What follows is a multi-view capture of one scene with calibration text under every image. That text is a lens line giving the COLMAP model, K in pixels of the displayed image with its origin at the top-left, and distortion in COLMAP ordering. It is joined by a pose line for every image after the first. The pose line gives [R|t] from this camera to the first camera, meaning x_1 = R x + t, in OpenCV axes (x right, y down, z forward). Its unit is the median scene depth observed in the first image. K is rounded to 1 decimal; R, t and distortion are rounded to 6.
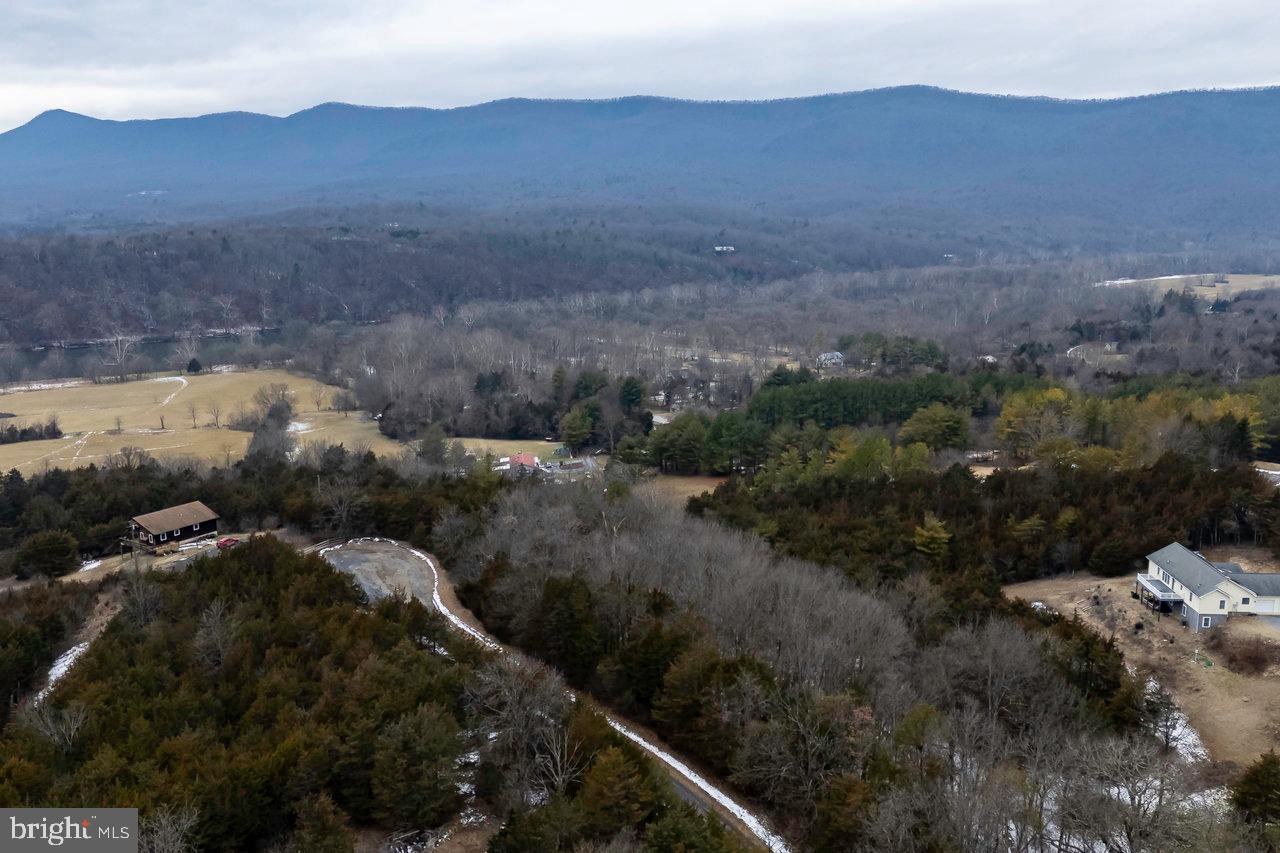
lens RADIAL K [[1102.8, 0, 637.1], [0, 1102.8, 436.5], [0, 0, 1]] dist [0.089512, -0.102060]
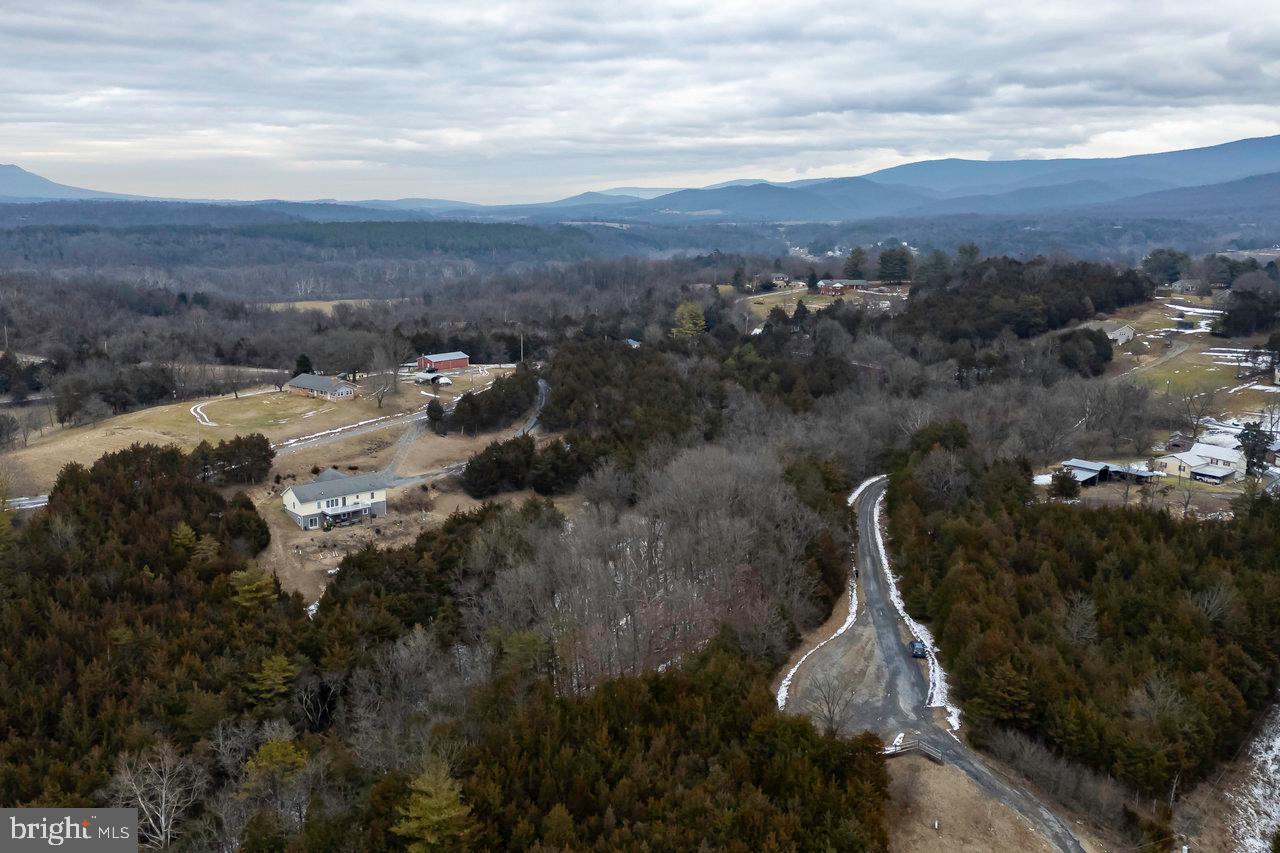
lens RADIAL K [[1102.8, 0, 648.4], [0, 1102.8, 421.9], [0, 0, 1]] dist [0.089512, -0.102060]
pose [[-0.697684, -0.150722, 0.700372, -0.567384], [0.137119, 0.931451, 0.337043, -0.294529], [-0.703161, 0.331184, -0.629191, 1.331623]]
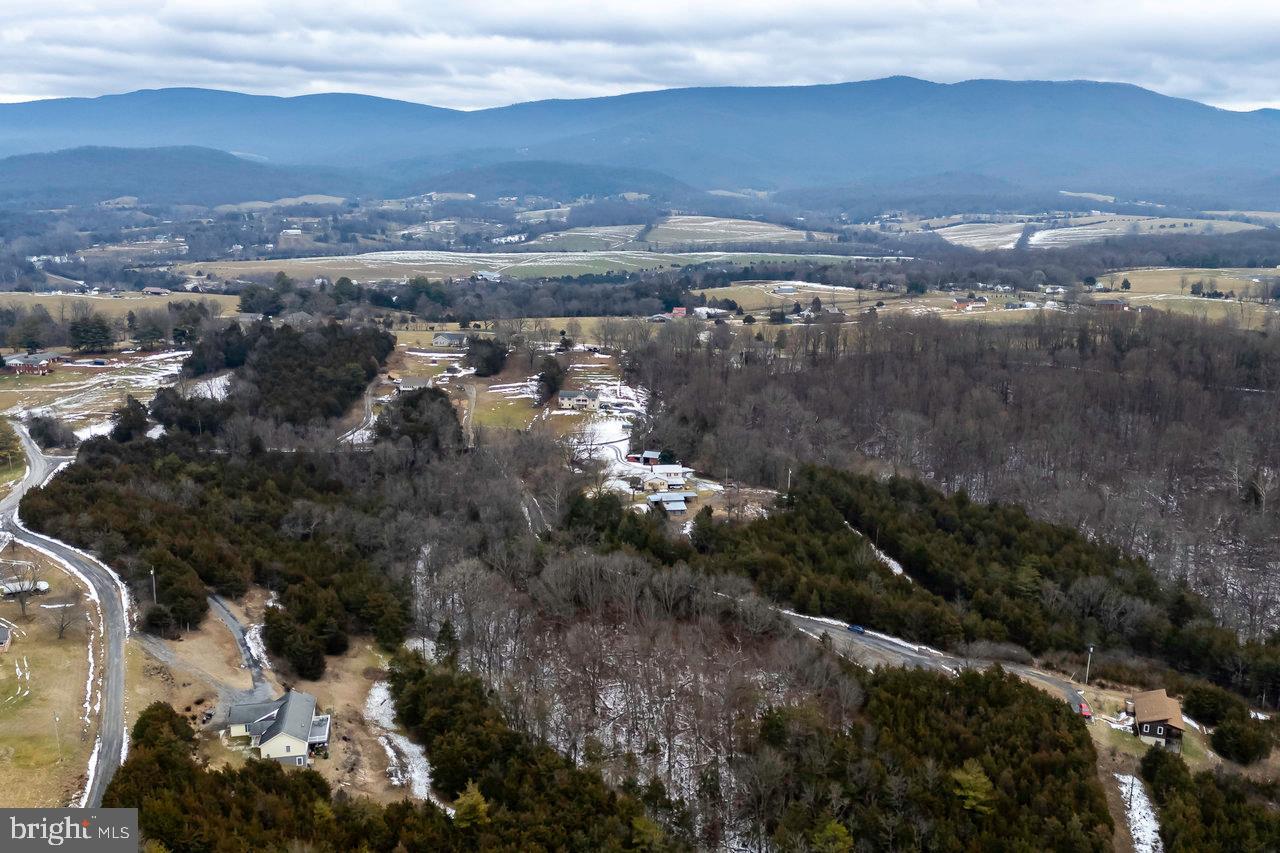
lens RADIAL K [[1102.8, 0, 642.9], [0, 1102.8, 445.2], [0, 0, 1]] dist [0.089512, -0.102060]
pose [[-0.972935, 0.046557, -0.226339, 0.332761], [-0.056561, 0.901716, 0.428613, -0.624884], [0.224048, 0.429815, -0.874678, 1.787857]]
